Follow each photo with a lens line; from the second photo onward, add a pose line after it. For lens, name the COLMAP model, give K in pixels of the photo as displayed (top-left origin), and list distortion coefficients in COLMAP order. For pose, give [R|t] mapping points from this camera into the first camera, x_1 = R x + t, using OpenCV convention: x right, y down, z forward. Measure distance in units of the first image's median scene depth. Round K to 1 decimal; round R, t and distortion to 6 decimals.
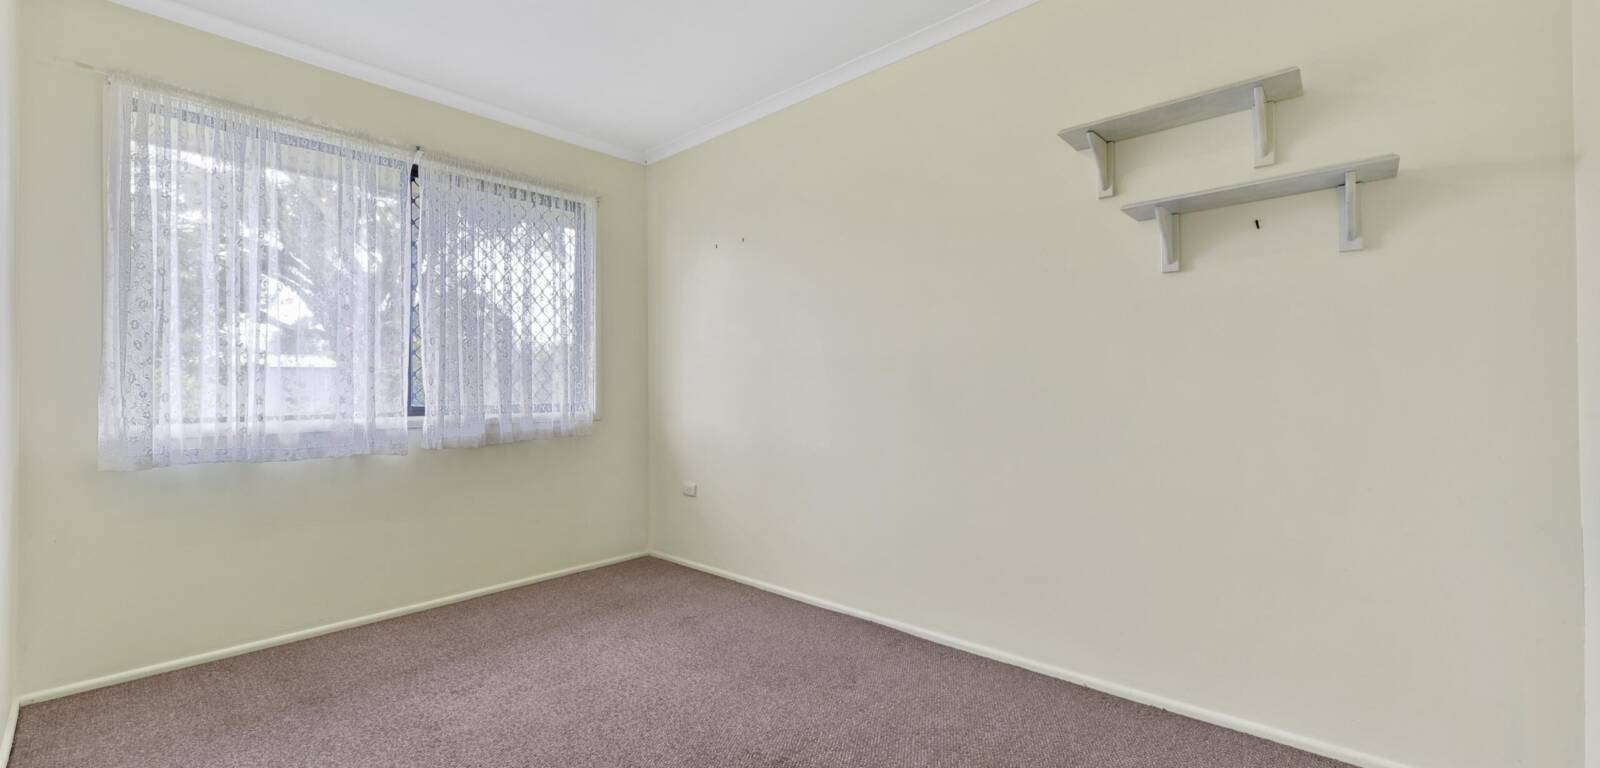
lens RADIAL K [[625.7, 0, 798.6], [0, 625.7, 386.5], [0, 0, 1]] dist [-0.000055, -0.000912]
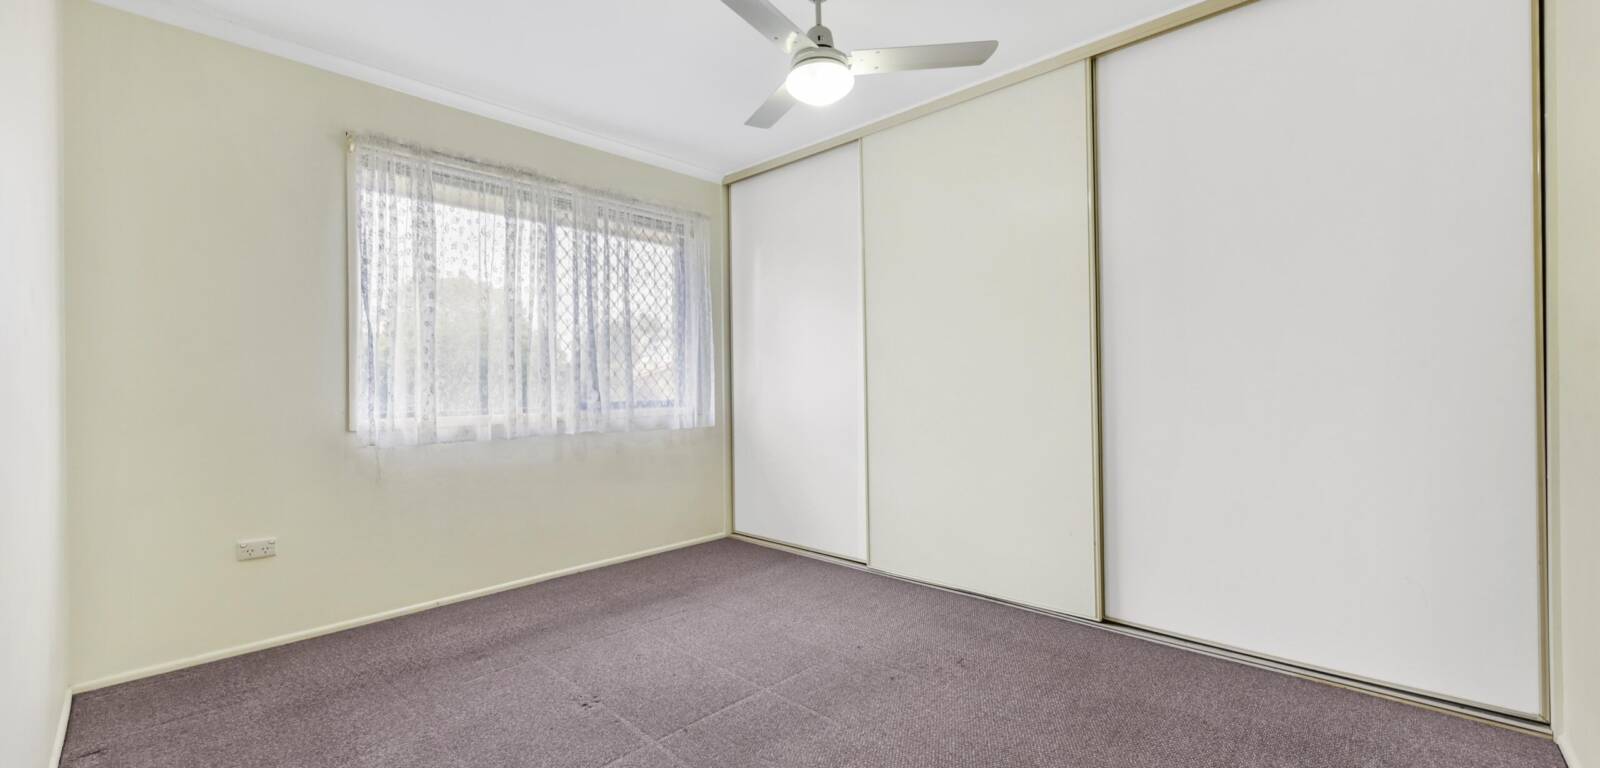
lens RADIAL K [[625.7, 0, 801.4], [0, 625.7, 384.7], [0, 0, 1]] dist [-0.000055, -0.000912]
pose [[0.999950, -0.000740, -0.009960, -0.114745], [0.000719, 0.999998, -0.002088, -0.002291], [0.009961, 0.002081, 0.999948, -0.149551]]
